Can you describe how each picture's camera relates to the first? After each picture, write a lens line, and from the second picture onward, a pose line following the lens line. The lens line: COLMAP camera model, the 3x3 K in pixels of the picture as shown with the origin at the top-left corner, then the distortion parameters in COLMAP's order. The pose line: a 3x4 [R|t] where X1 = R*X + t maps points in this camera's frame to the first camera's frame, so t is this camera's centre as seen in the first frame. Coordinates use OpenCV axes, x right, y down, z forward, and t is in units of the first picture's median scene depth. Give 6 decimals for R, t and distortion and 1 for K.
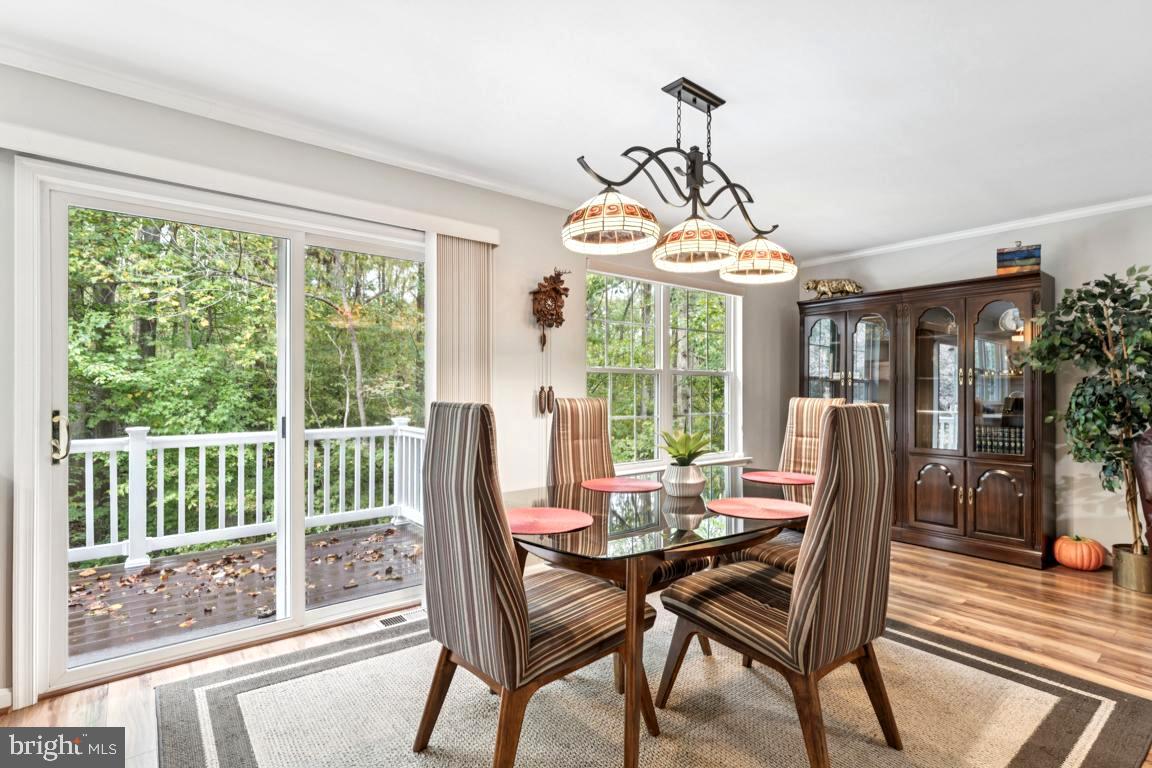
lens RADIAL K [[554.5, 0, 576.0], [0, 554.5, 384.0], [0, 0, 1]] dist [-0.000123, -0.000074]
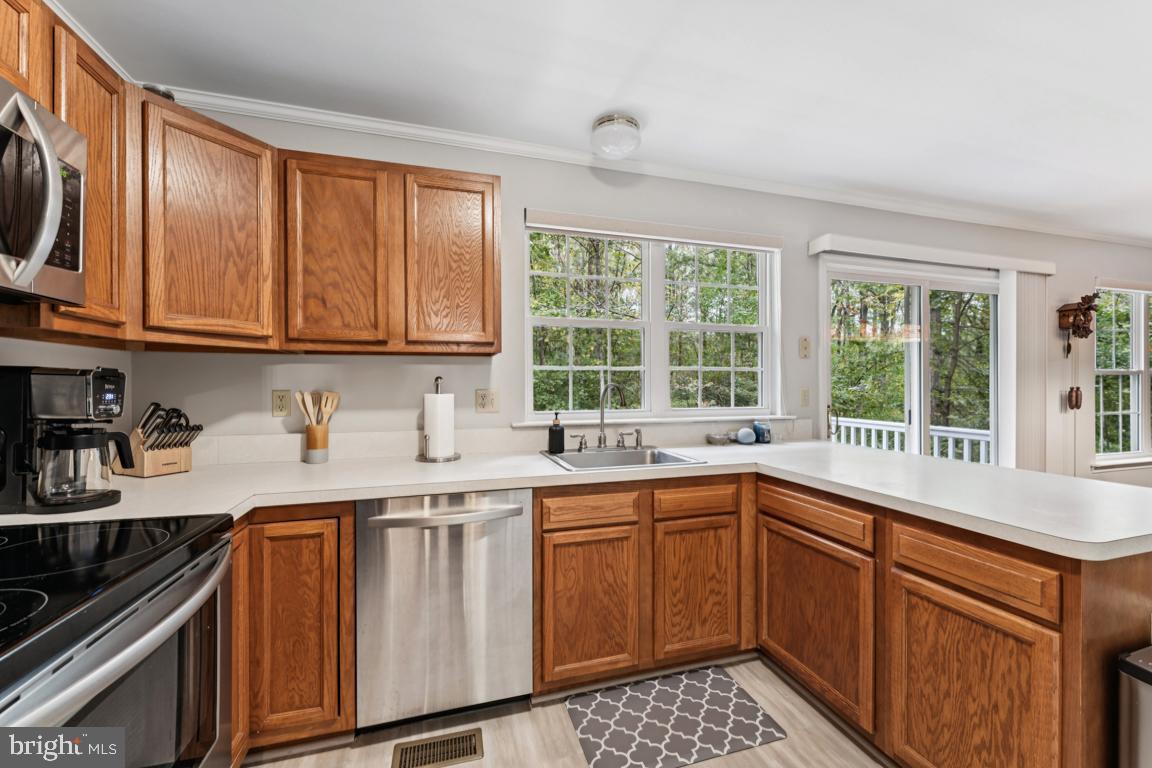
lens RADIAL K [[452.1, 0, 575.1], [0, 452.1, 390.1], [0, 0, 1]] dist [-0.000565, -0.000106]
pose [[0.933027, -0.004314, -0.359780, -0.835897], [0.010972, 0.999804, 0.016467, -0.020397], [0.359638, -0.019312, 0.932892, -0.365186]]
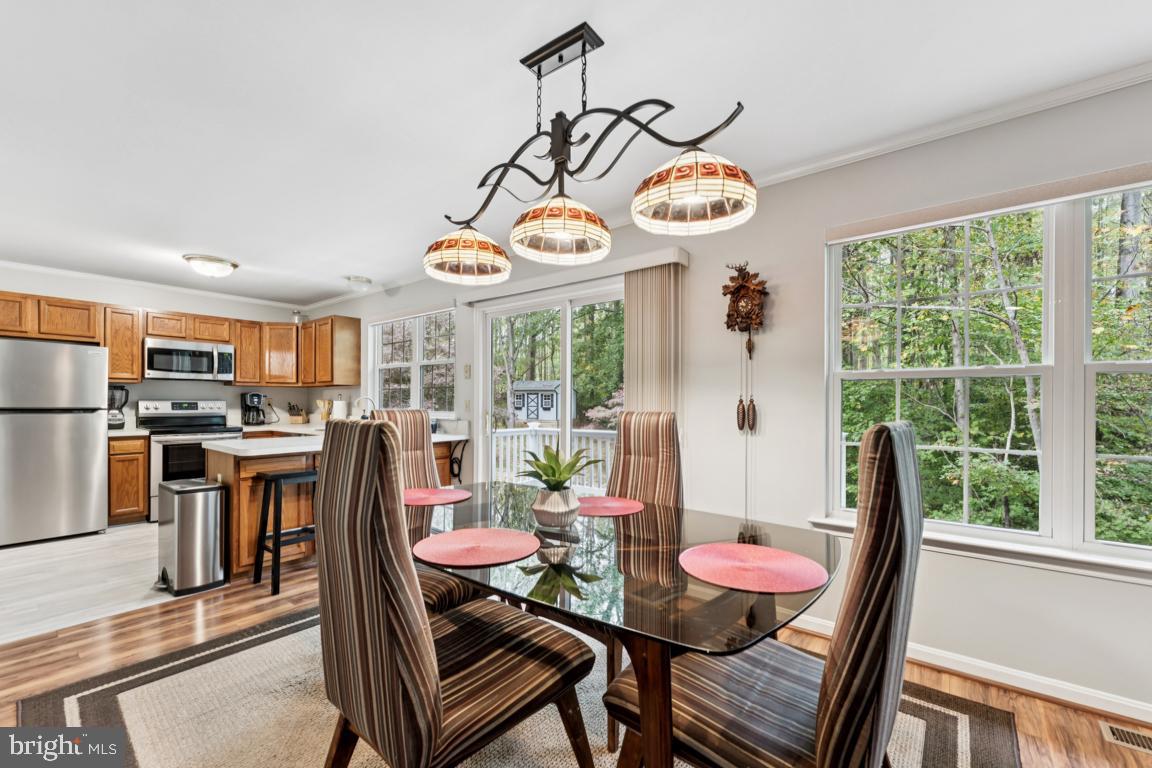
lens RADIAL K [[462.9, 0, 575.5], [0, 462.9, 402.3], [0, 0, 1]] dist [-0.001771, -0.000119]
pose [[0.244982, -0.002301, -0.969525, 0.688619], [0.008045, 0.999968, -0.000340, 0.008130], [0.969494, -0.007717, 0.244993, 0.649660]]
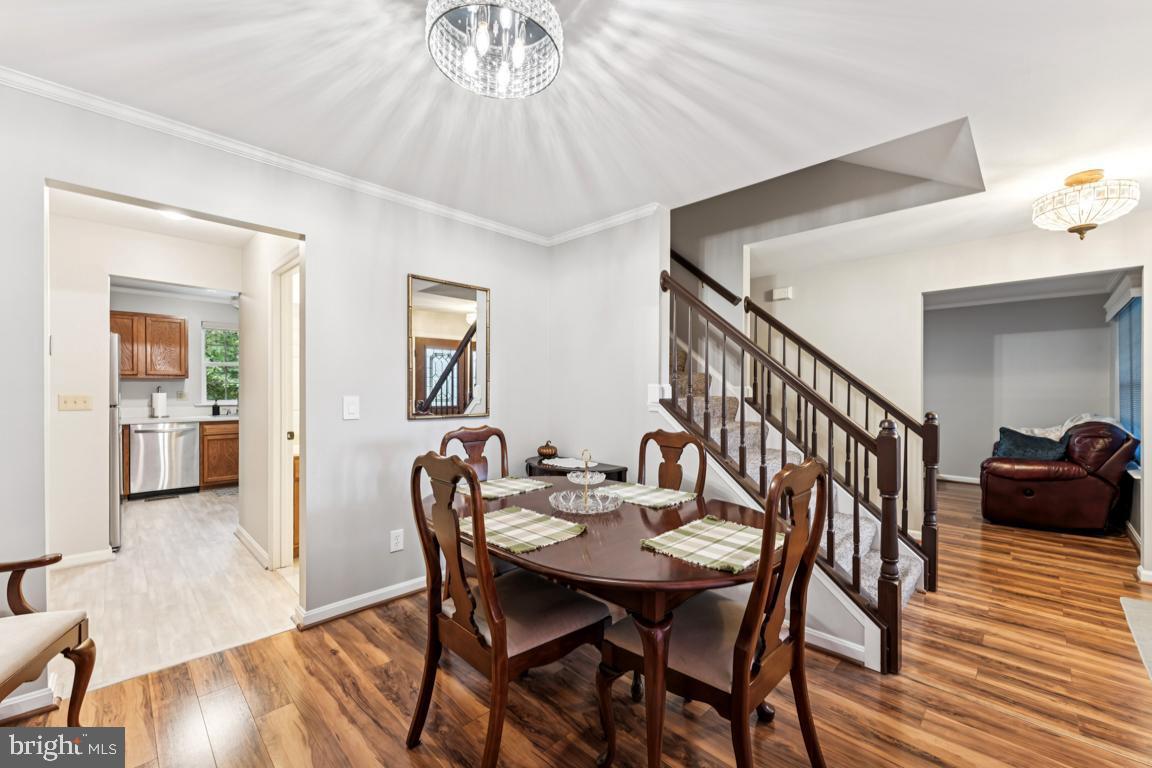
lens RADIAL K [[462.9, 0, 575.5], [0, 462.9, 402.3], [0, 0, 1]] dist [-0.001771, -0.000119]
pose [[0.992223, 0.002181, 0.124454, 0.172403], [-0.006096, 0.999498, 0.031087, -0.036559], [-0.124324, -0.031604, 0.991738, -1.879051]]
